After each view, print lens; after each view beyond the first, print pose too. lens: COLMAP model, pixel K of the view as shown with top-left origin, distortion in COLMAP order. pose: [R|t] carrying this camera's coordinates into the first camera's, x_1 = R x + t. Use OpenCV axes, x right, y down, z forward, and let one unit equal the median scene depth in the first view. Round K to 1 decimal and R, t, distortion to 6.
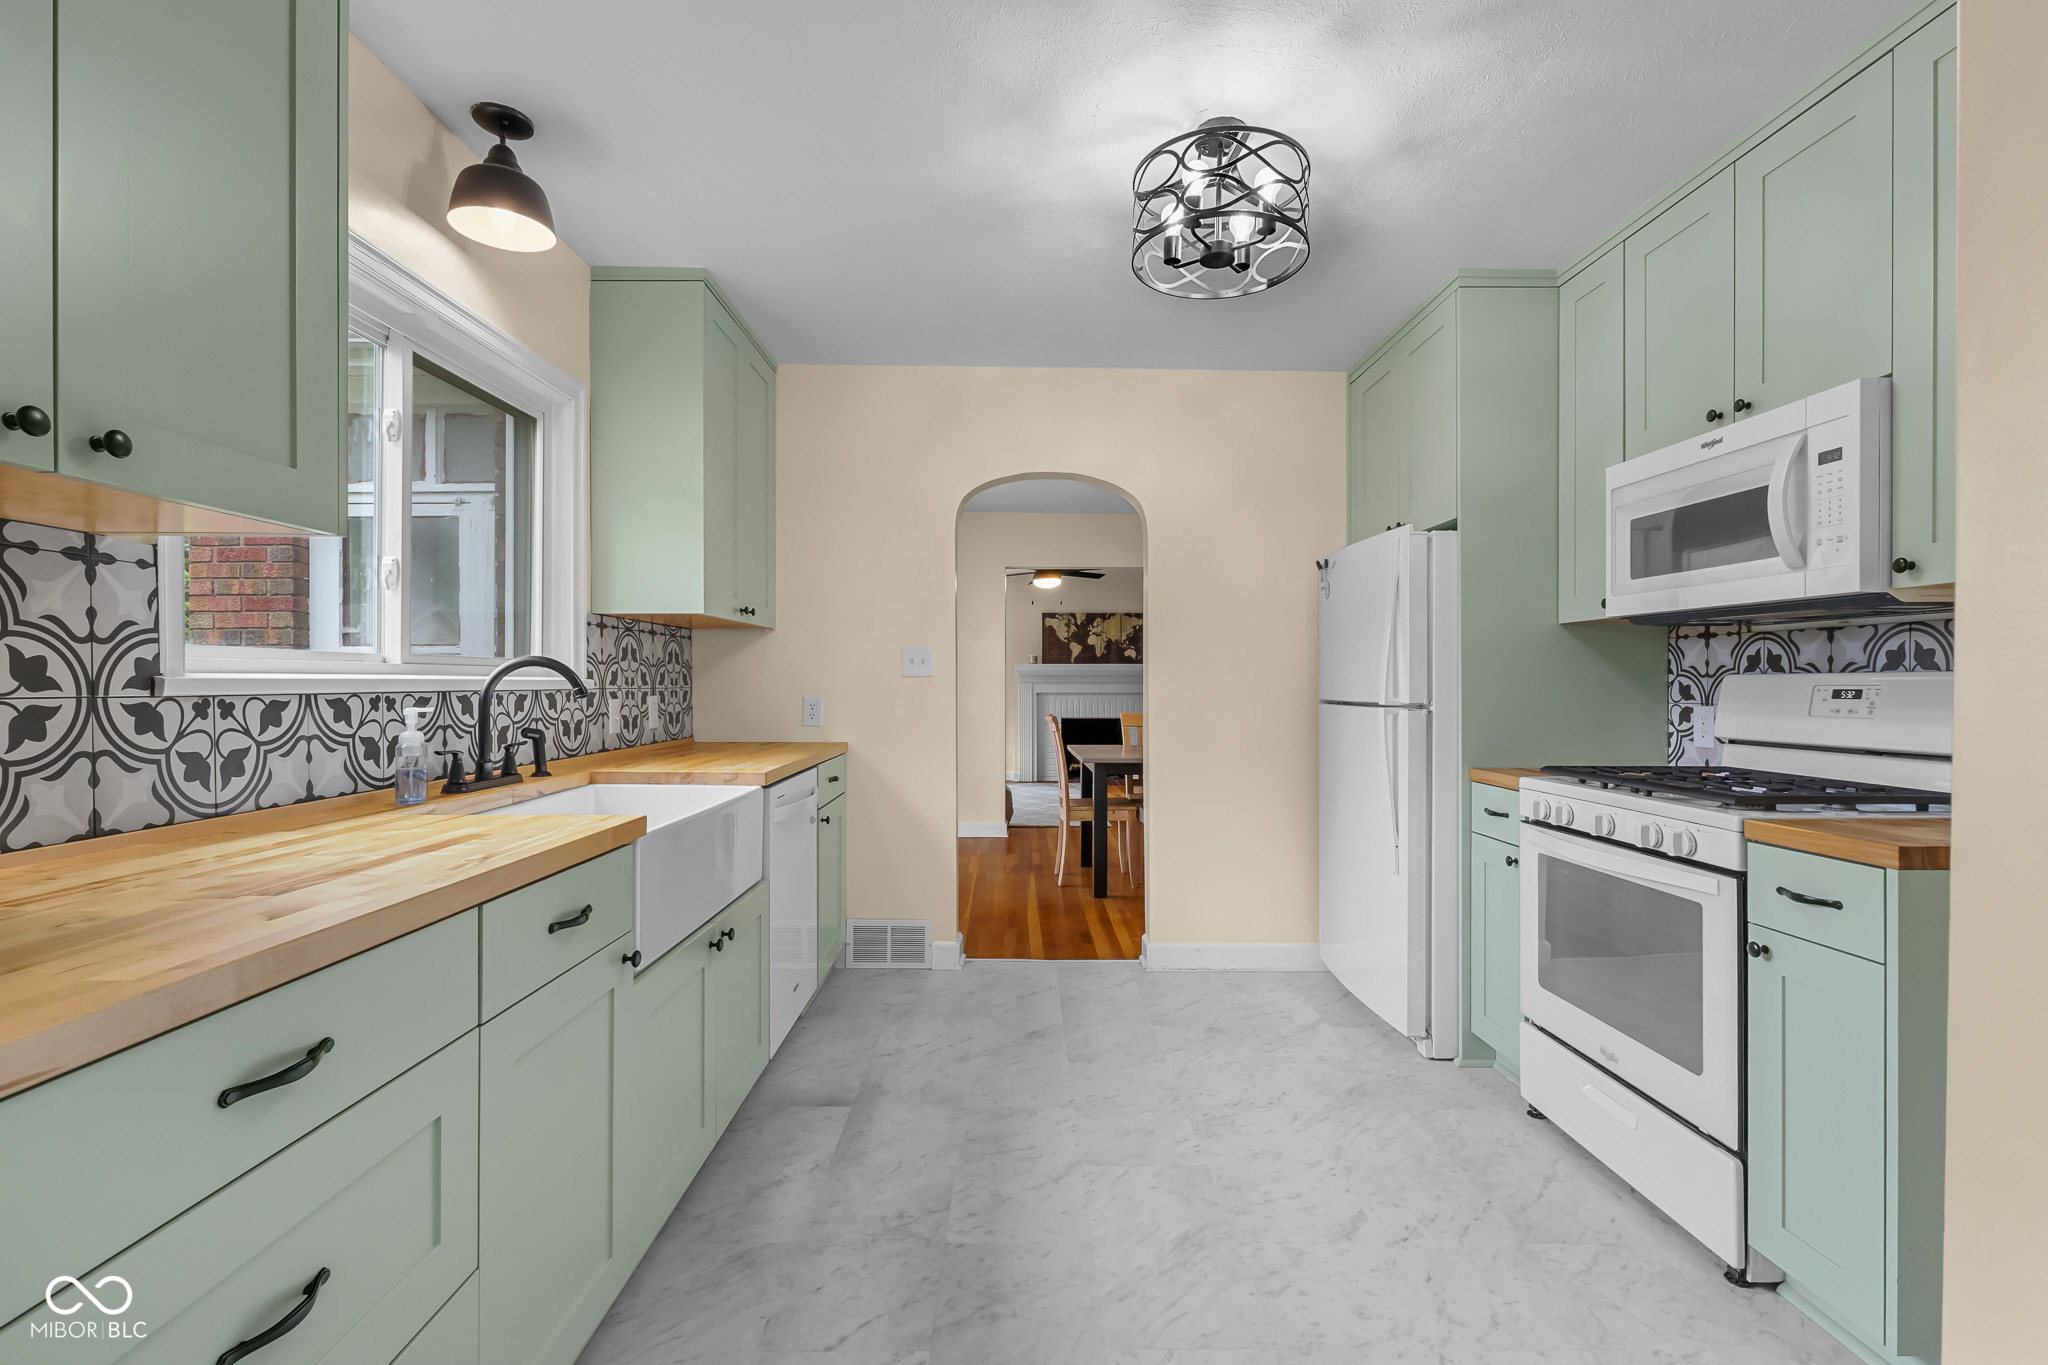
lens RADIAL K [[915.0, 0, 1021.9], [0, 915.0, 684.5], [0, 0, 1]] dist [-0.007509, 0.002045]
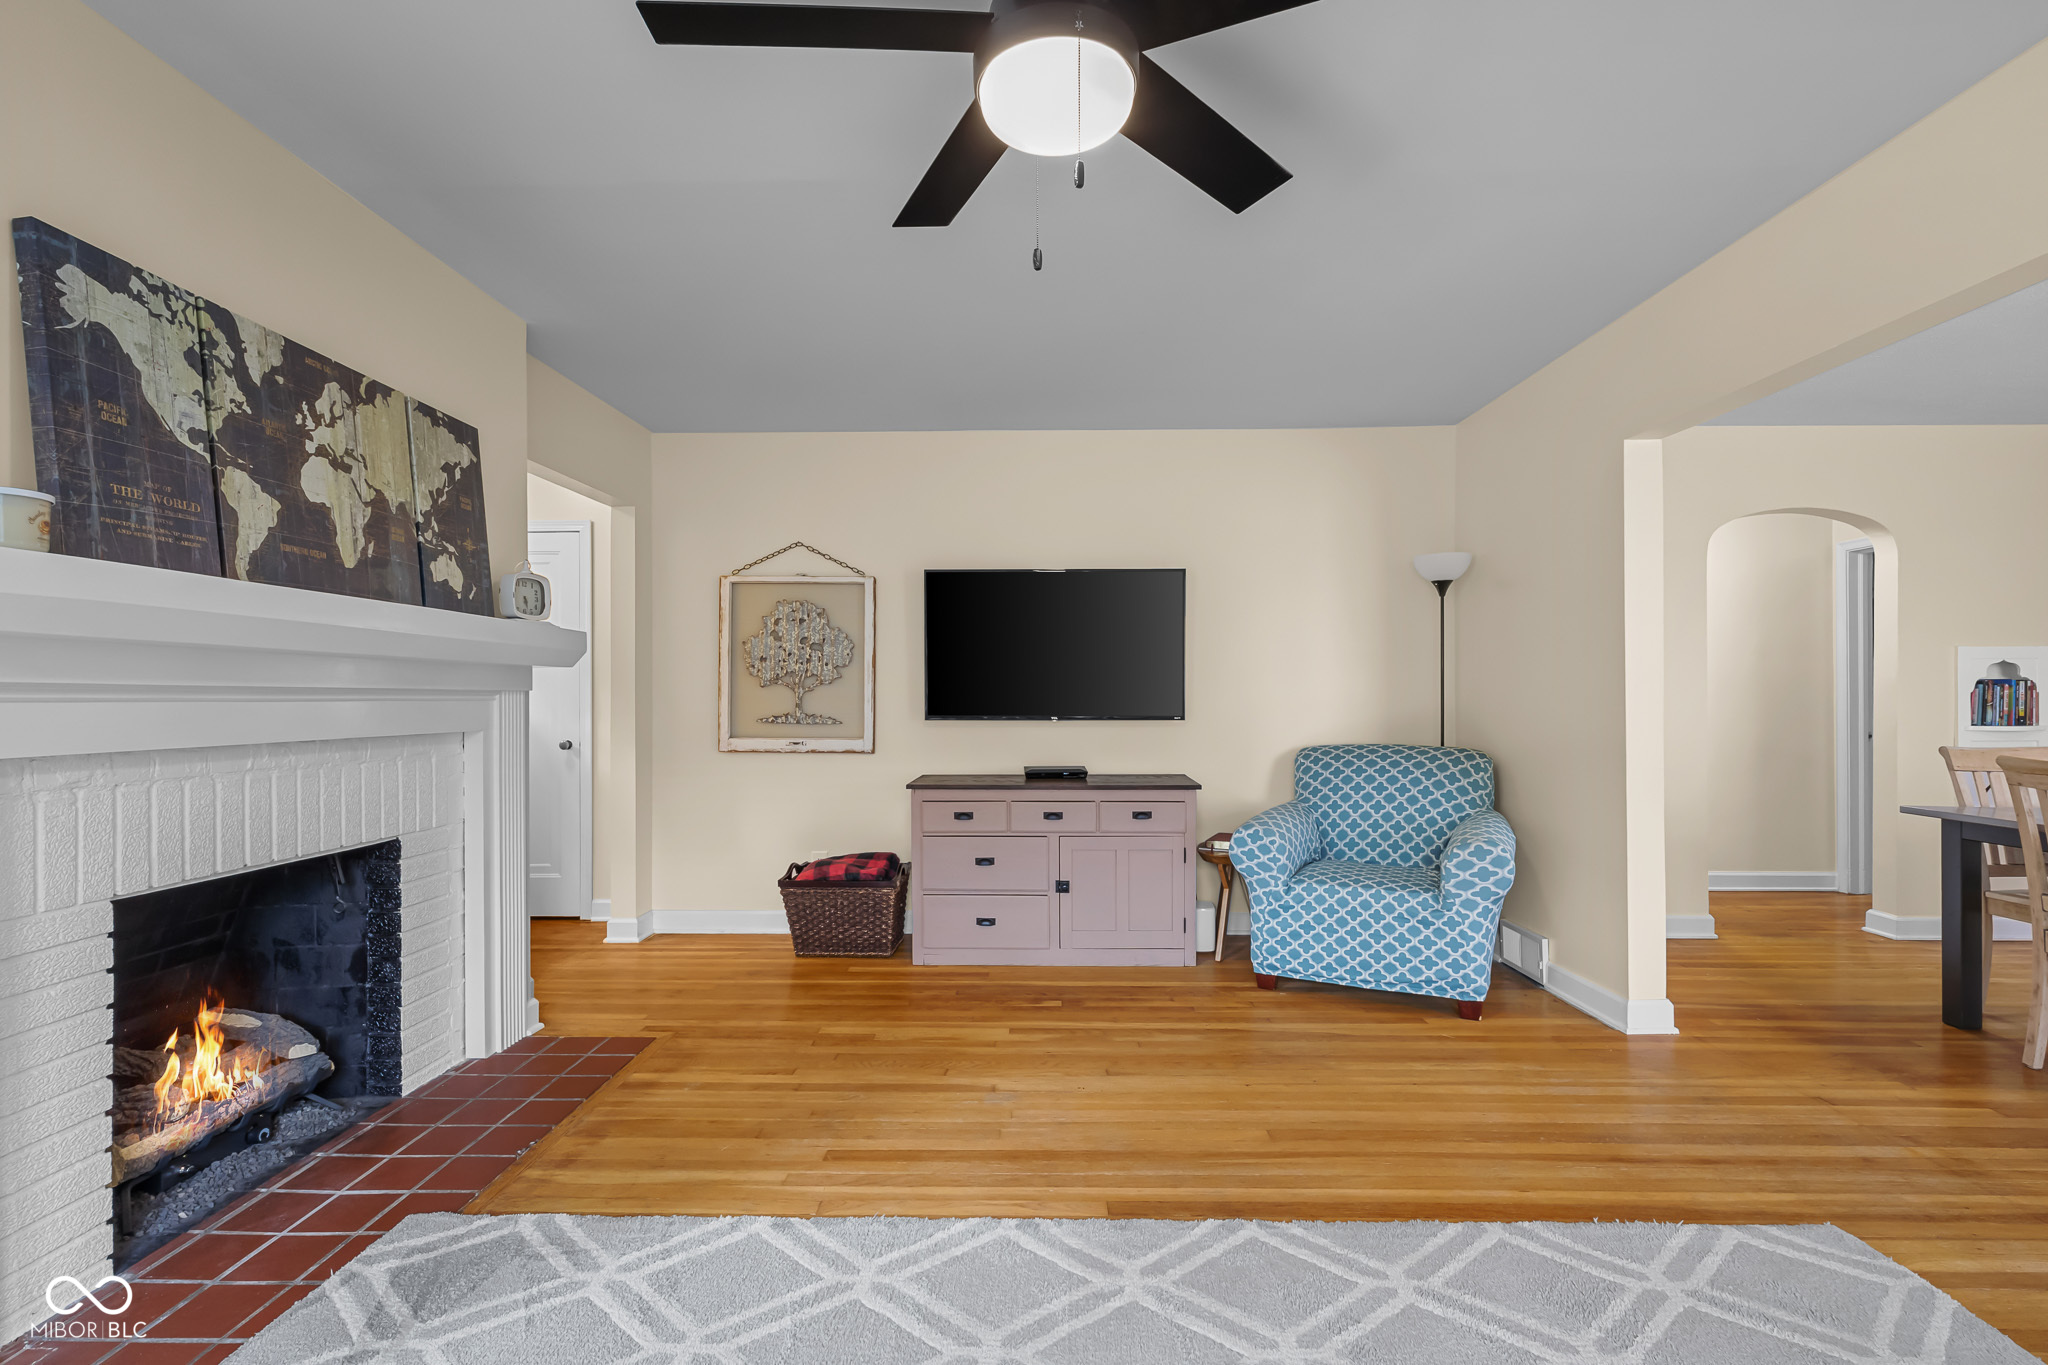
lens RADIAL K [[915.0, 0, 1023.9], [0, 915.0, 696.7], [0, 0, 1]] dist [-0.007509, 0.002045]
pose [[0.021483, 0.001277, 0.999768, -0.545576], [-0.000005, 0.999999, -0.001277, -0.002546], [-0.999769, 0.000022, 0.021483, 3.768113]]
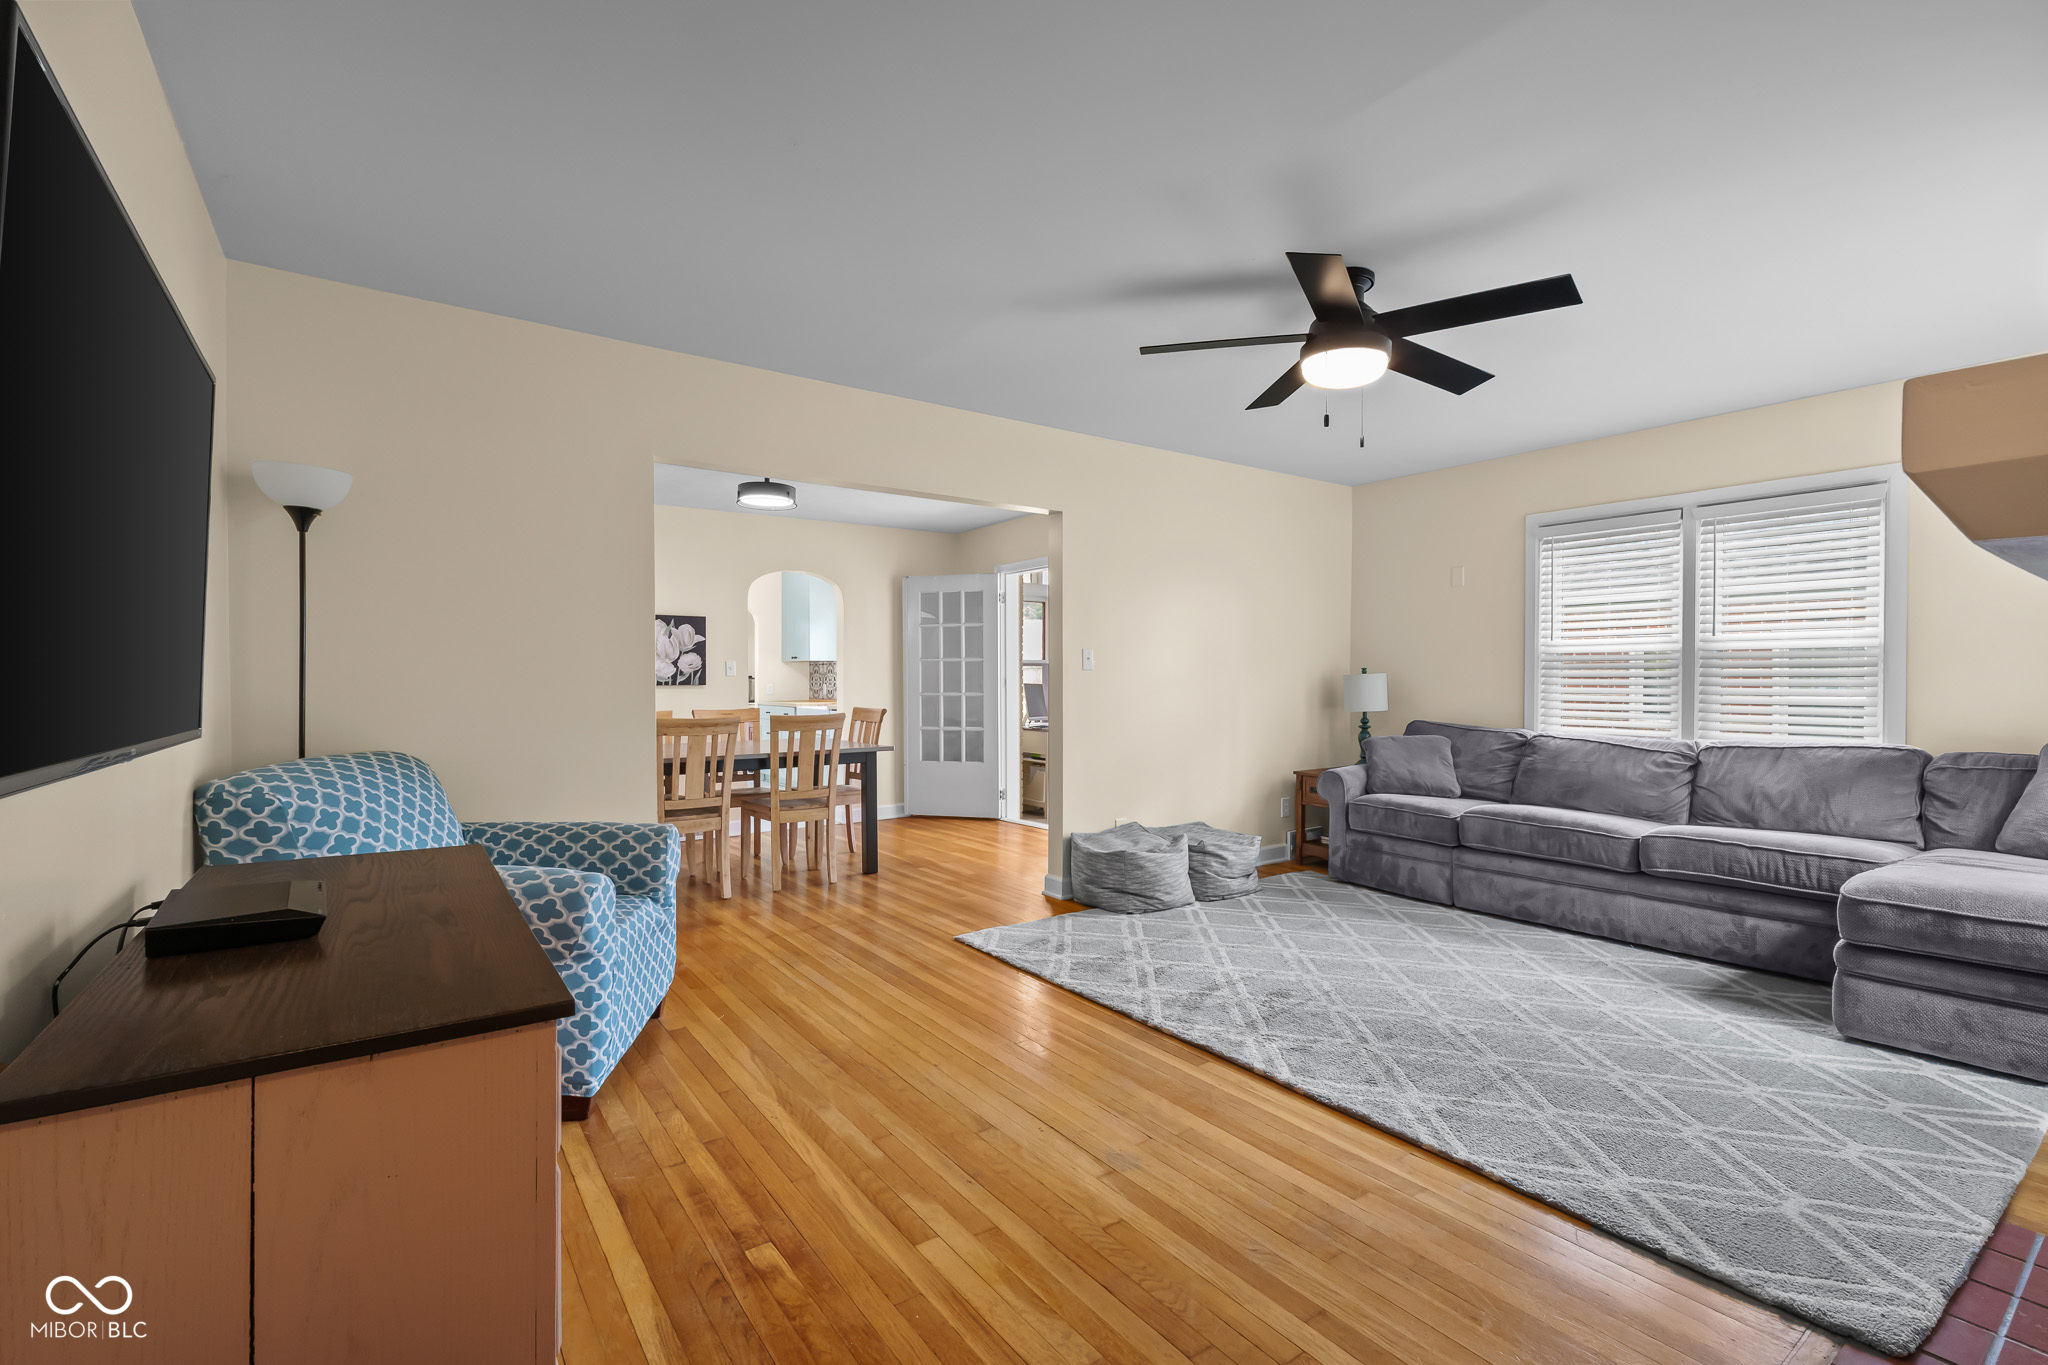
lens RADIAL K [[915.0, 0, 1034.8], [0, 915.0, 681.1], [0, 0, 1]] dist [-0.007509, 0.002045]
pose [[-0.807417, 0.003888, -0.589969, 1.153834], [0.003076, 0.999992, 0.002380, -0.005648], [0.589974, 0.000107, -0.807422, 4.506087]]
